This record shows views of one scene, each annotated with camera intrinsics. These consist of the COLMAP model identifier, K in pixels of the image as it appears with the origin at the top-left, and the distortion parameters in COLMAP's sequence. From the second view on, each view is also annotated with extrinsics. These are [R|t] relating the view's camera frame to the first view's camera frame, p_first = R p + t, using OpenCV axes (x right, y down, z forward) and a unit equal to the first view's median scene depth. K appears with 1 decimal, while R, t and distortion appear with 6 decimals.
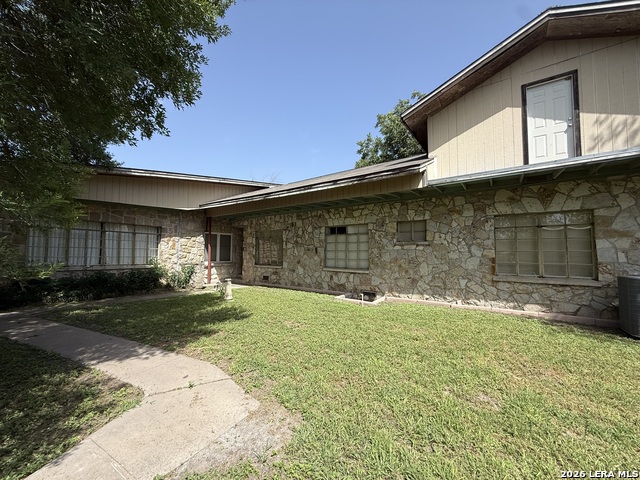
lens RADIAL K [[254.0, 0, 320.8], [0, 254.0, 239.8], [0, 0, 1]] dist [-0.003825, -0.000063]
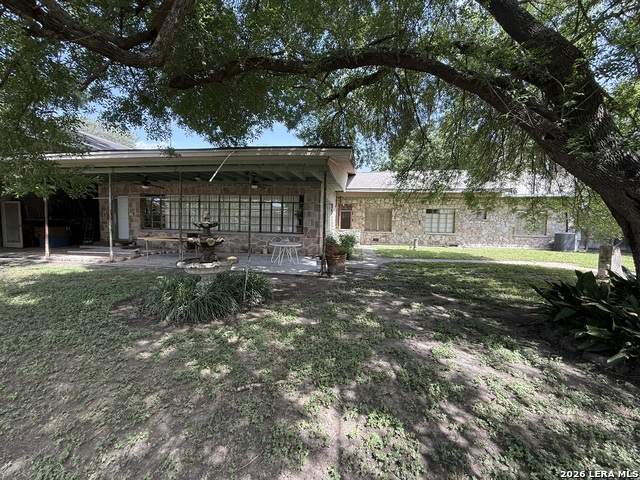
lens RADIAL K [[254.0, 0, 315.5], [0, 254.0, 238.4], [0, 0, 1]] dist [-0.003825, -0.000063]
pose [[0.896998, -0.014357, 0.441802, -1.470010], [-0.036982, 0.993531, 0.107370, -0.009152], [-0.440485, -0.112650, 0.890664, -0.238851]]
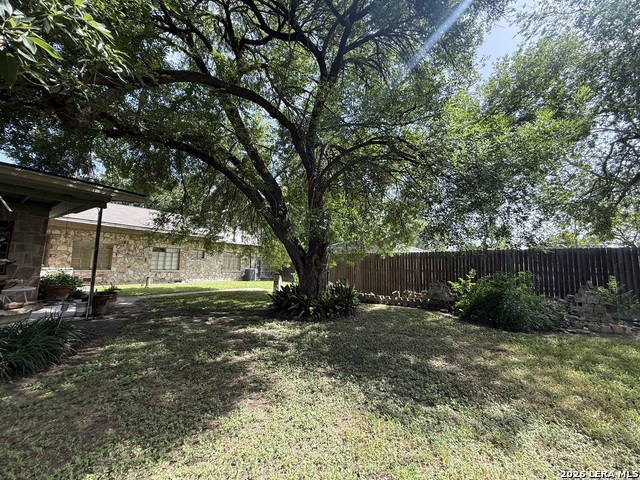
lens RADIAL K [[254.0, 0, 318.4], [0, 254.0, 238.9], [0, 0, 1]] dist [-0.003825, -0.000063]
pose [[0.026371, 0.105855, 0.994032, -1.774606], [-0.072494, 0.991962, -0.103711, -0.006835], [-0.997020, -0.069326, 0.033833, -0.216364]]
